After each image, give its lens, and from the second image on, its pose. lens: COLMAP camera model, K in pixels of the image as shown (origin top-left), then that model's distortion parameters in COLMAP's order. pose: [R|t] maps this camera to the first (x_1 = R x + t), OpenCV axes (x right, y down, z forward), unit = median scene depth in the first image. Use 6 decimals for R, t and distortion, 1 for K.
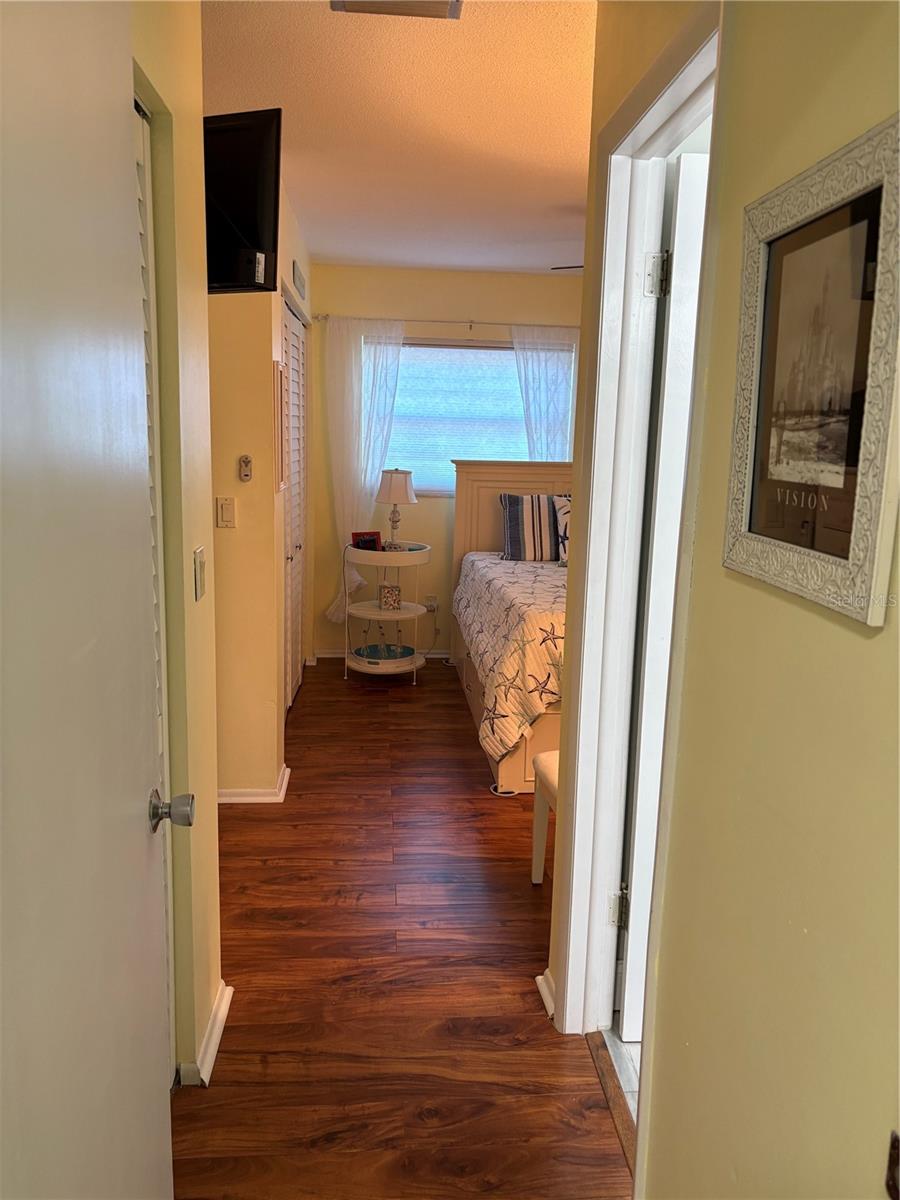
lens RADIAL K [[903.2, 0, 456.4], [0, 903.2, 606.1], [0, 0, 1]] dist [0.105211, -0.089108]
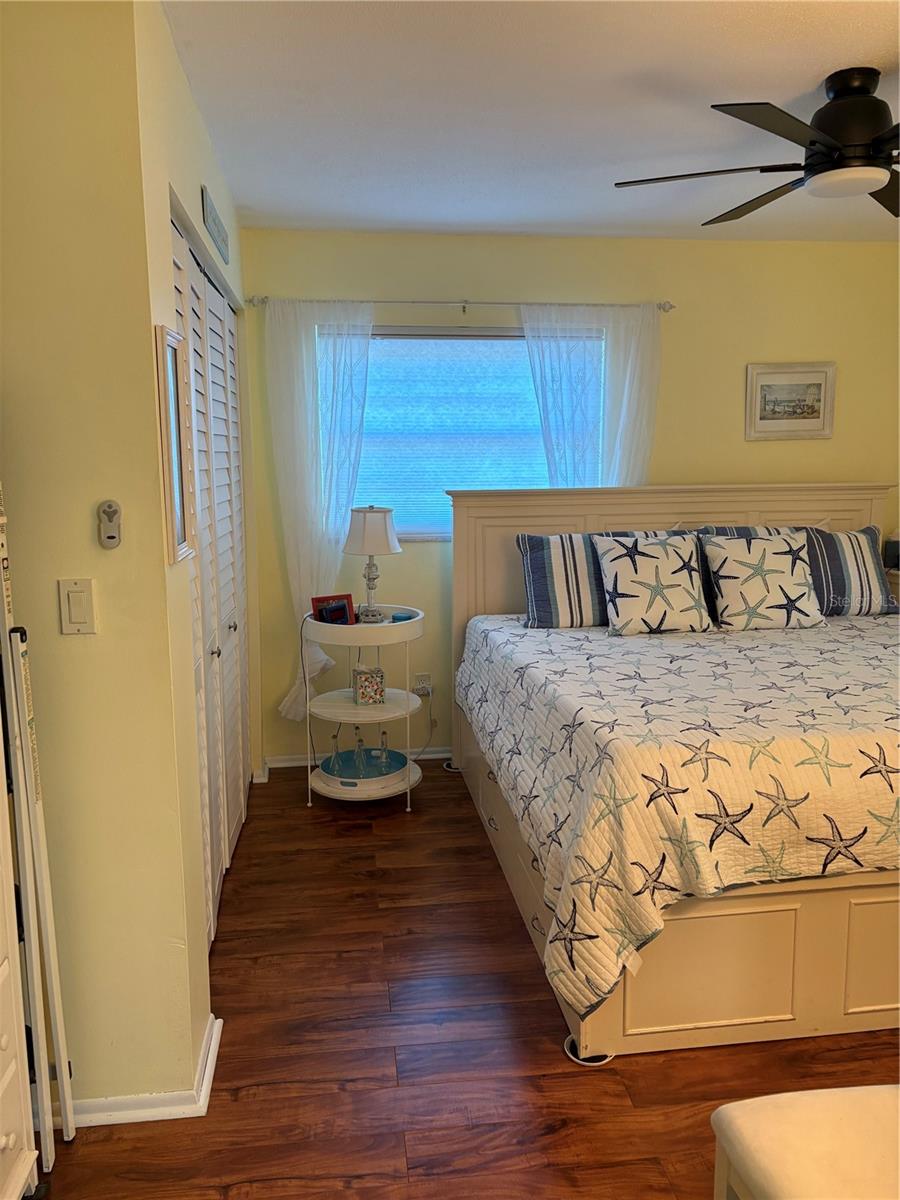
lens RADIAL K [[906.7, 0, 451.1], [0, 906.7, 600.4], [0, 0, 1]] dist [0.058785, -0.051762]
pose [[0.998482, -0.041656, 0.036047, -0.033238], [0.042886, 0.998500, -0.034050, -0.051812], [-0.034575, 0.035544, 0.998770, 0.296860]]
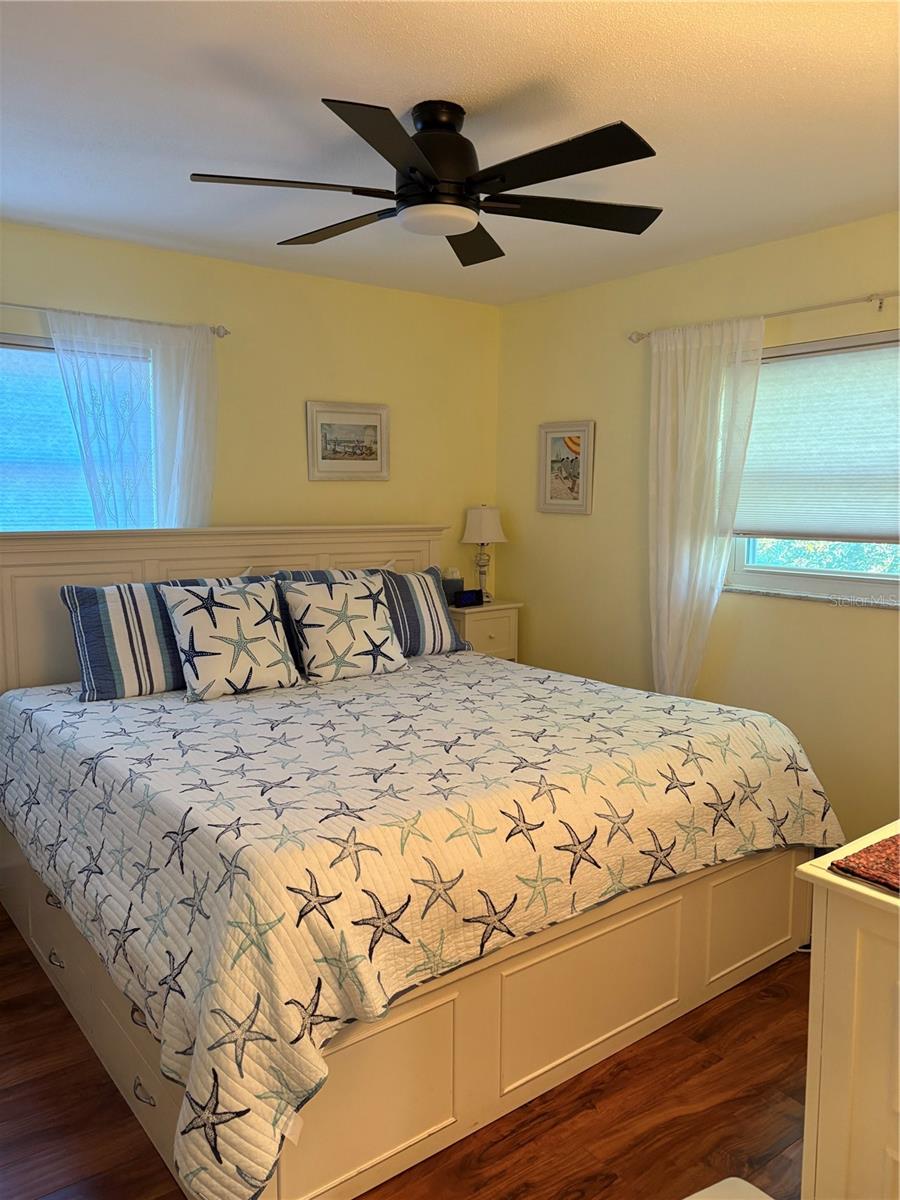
lens RADIAL K [[906.7, 0, 451.1], [0, 906.7, 600.4], [0, 0, 1]] dist [0.058785, -0.051762]
pose [[0.844767, -0.086132, 0.528157, -0.054143], [0.117985, 0.992653, -0.026830, -0.073087], [-0.521965, 0.084980, 0.848723, 0.380787]]
